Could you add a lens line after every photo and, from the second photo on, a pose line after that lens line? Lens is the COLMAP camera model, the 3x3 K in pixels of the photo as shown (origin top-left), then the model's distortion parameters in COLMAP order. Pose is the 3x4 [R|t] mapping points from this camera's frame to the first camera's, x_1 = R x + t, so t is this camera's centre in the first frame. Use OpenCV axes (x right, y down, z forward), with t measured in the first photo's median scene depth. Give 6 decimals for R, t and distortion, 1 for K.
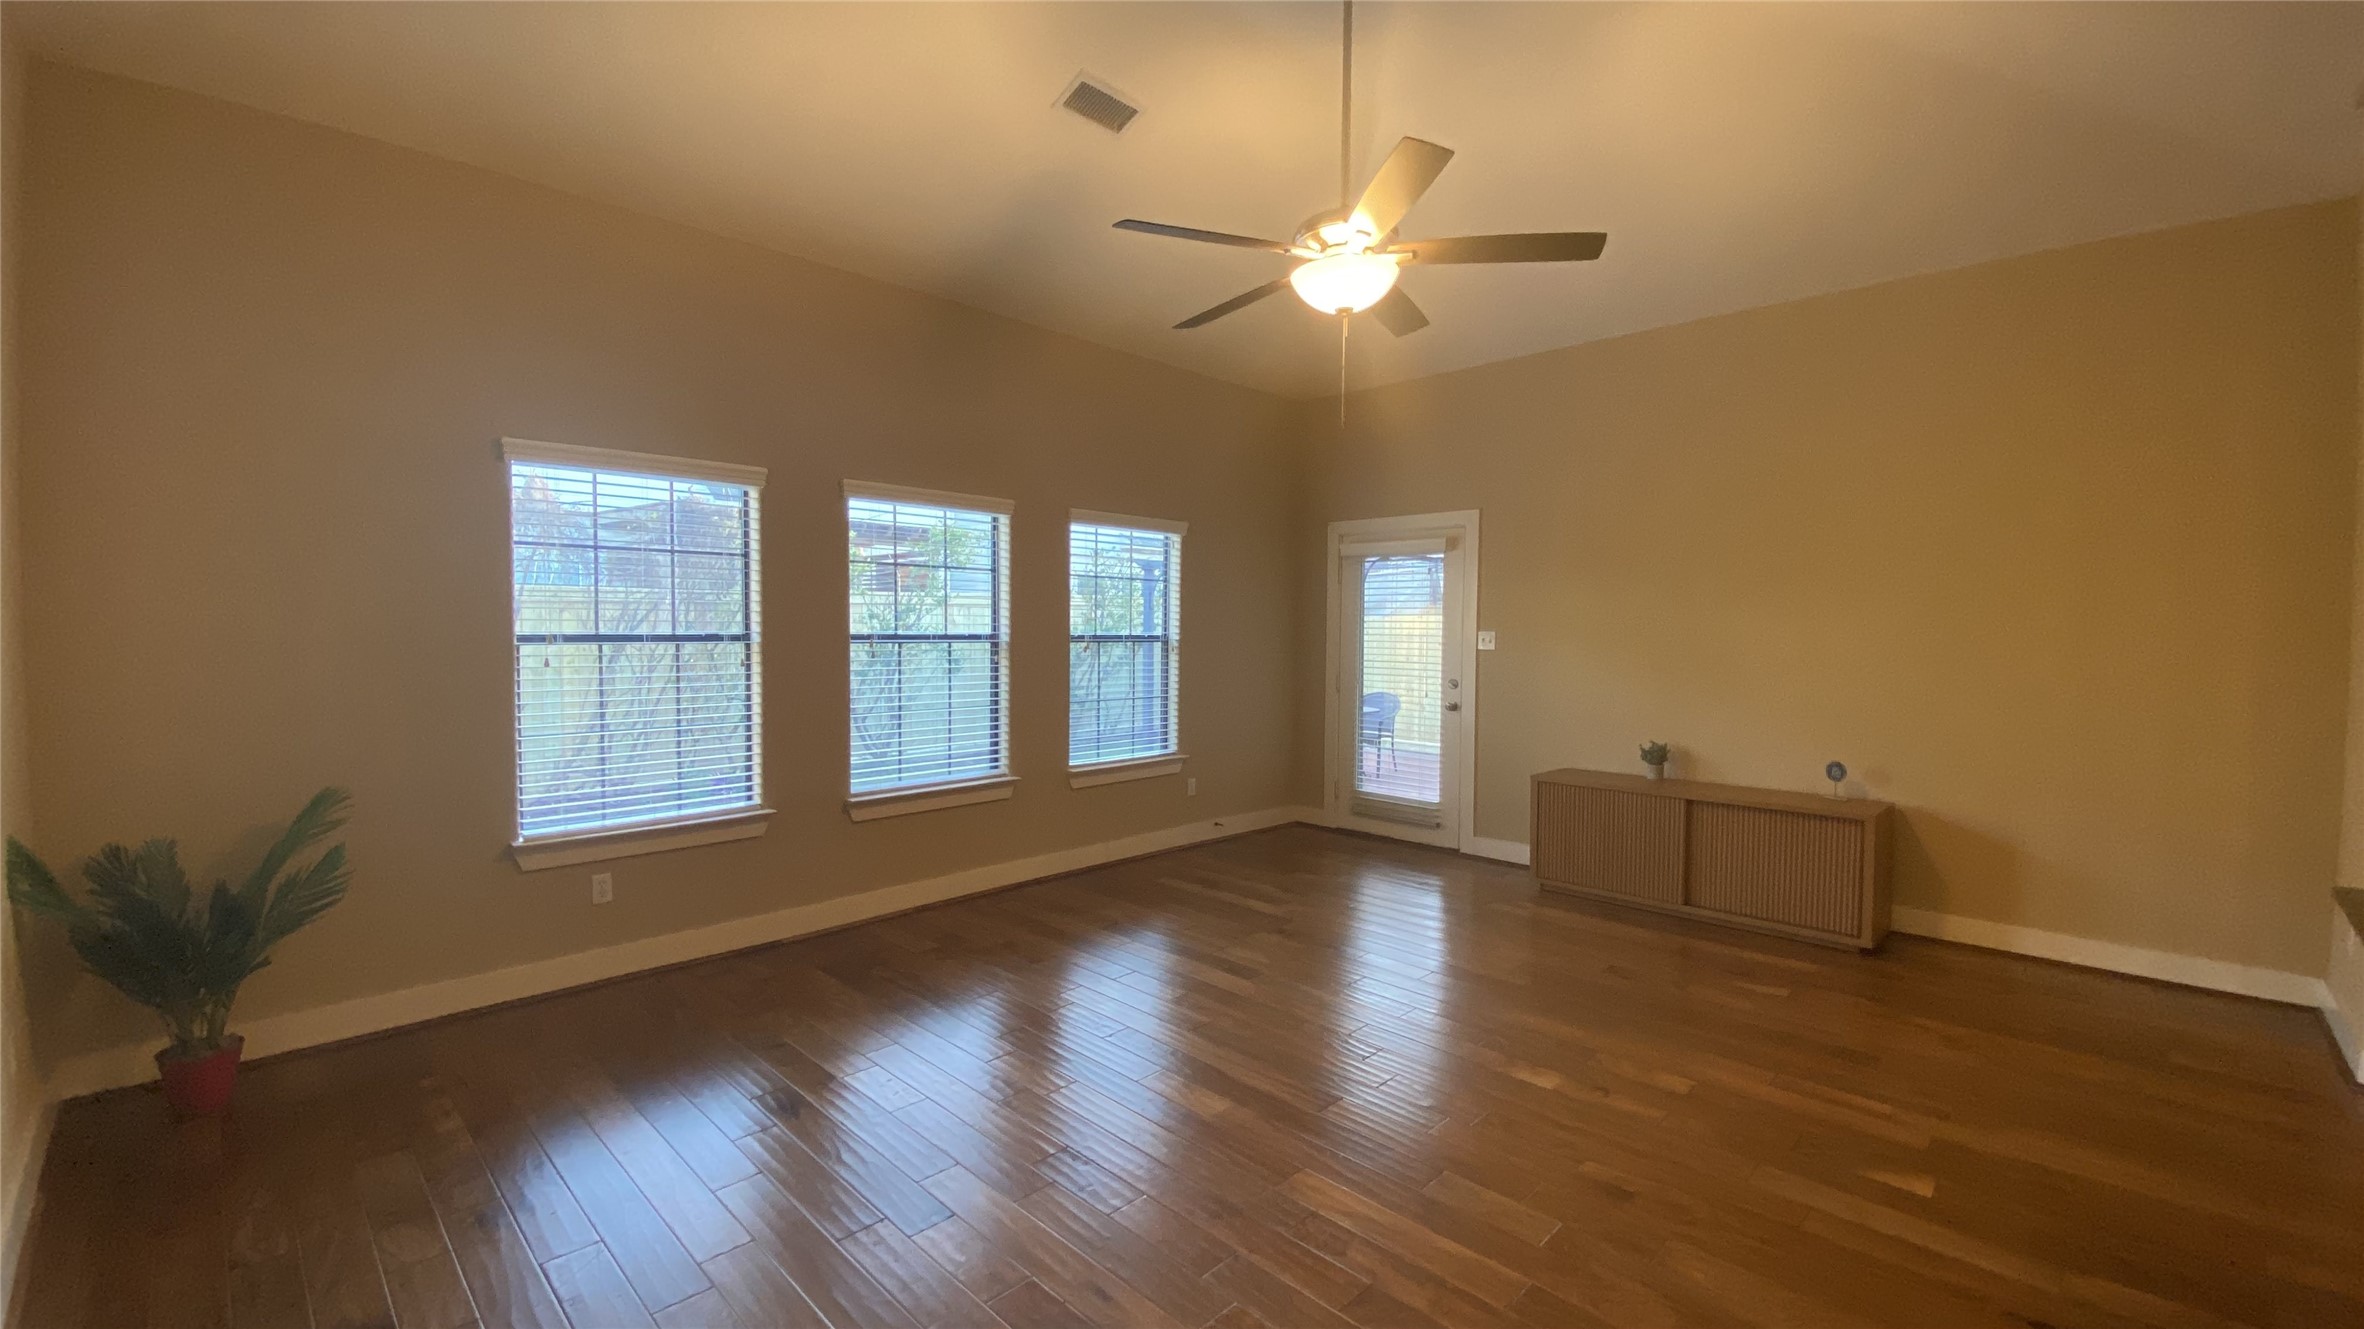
lens RADIAL K [[1019.3, 0, 1173.4], [0, 1019.3, 662.6], [0, 0, 1]] dist [0.123740, -0.031053]
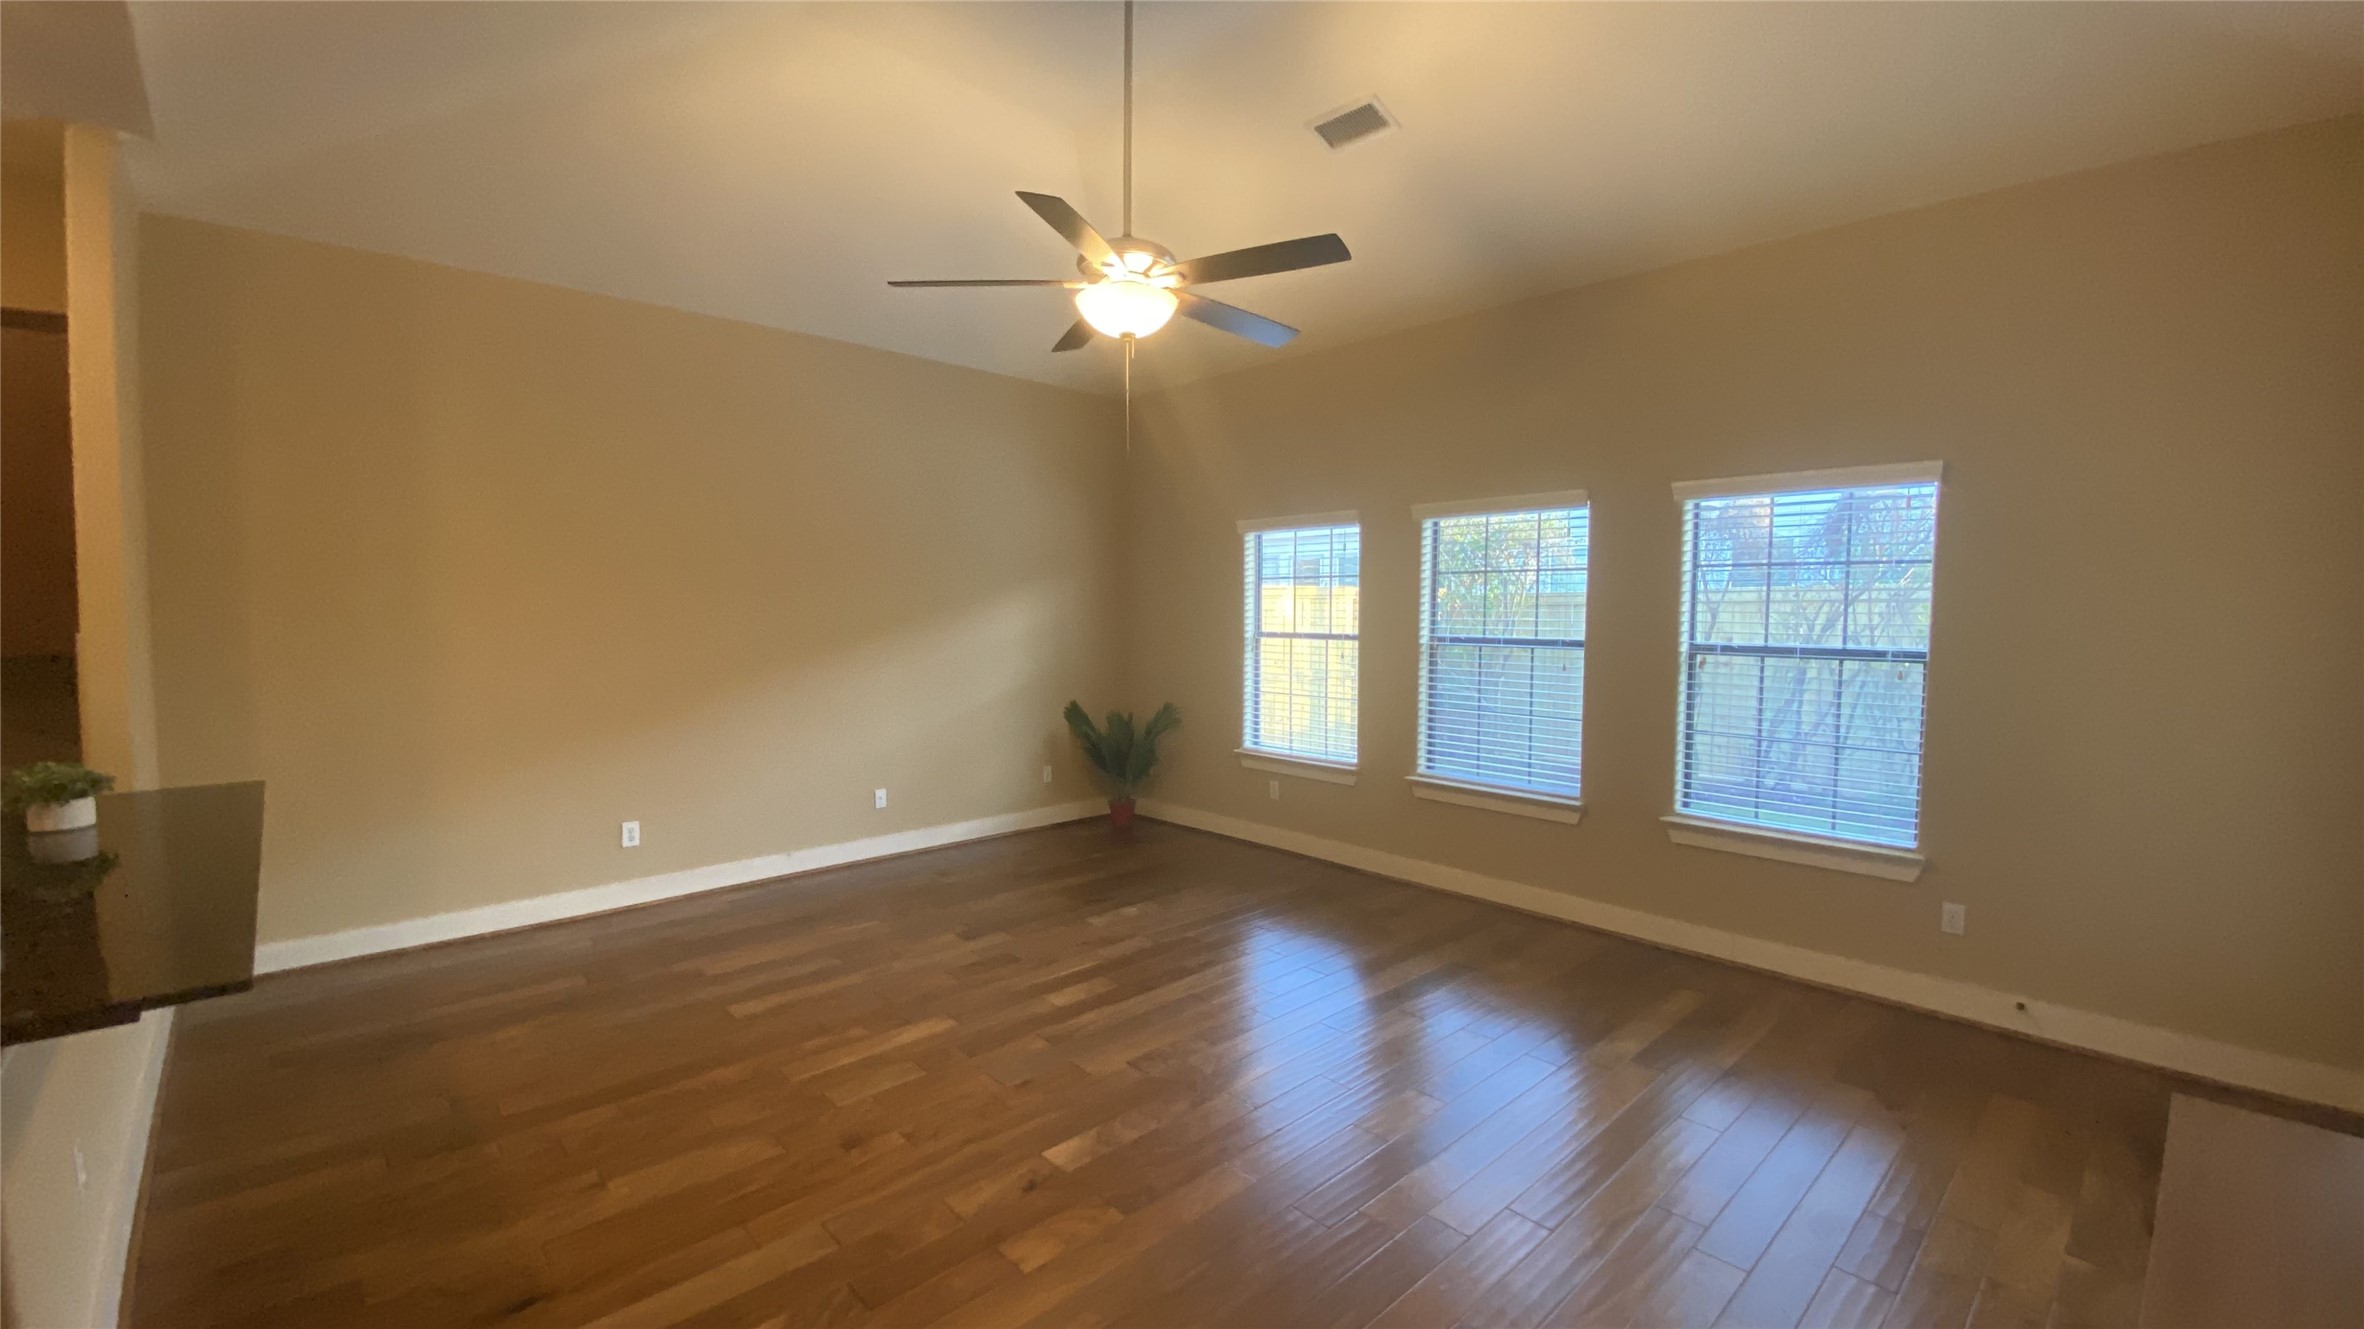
lens RADIAL K [[962.2, 0, 1181.9], [0, 962.2, 667.8], [0, 0, 1]] dist [0.027039, -0.024781]
pose [[-0.083708, 0.036811, -0.995810, 0.735442], [-0.053853, 0.997690, 0.041407, -0.021552], [0.995034, 0.057093, -0.081533, 0.756600]]
